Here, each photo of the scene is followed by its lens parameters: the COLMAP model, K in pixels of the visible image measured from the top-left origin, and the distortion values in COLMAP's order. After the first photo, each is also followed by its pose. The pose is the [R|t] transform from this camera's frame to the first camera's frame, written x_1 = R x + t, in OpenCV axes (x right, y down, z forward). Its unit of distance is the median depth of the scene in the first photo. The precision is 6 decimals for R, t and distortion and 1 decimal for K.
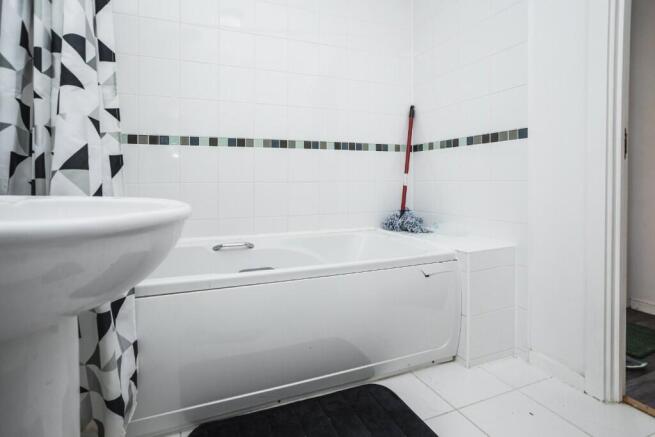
lens RADIAL K [[333.3, 0, 310.3], [0, 333.3, 185.7], [0, 0, 1]] dist [0.001306, 0.001327]
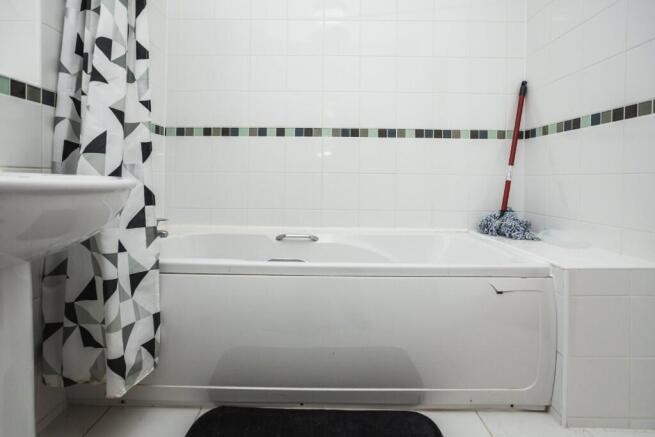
lens RADIAL K [[343.0, 0, 325.9], [0, 343.0, 177.7], [0, 0, 1]] dist [0.001731, 0.002700]
pose [[0.932592, 0.014305, -0.360649, 0.242418], [-0.020051, 0.999725, -0.012196, 0.018179], [0.360375, 0.018606, 0.932622, 0.091392]]
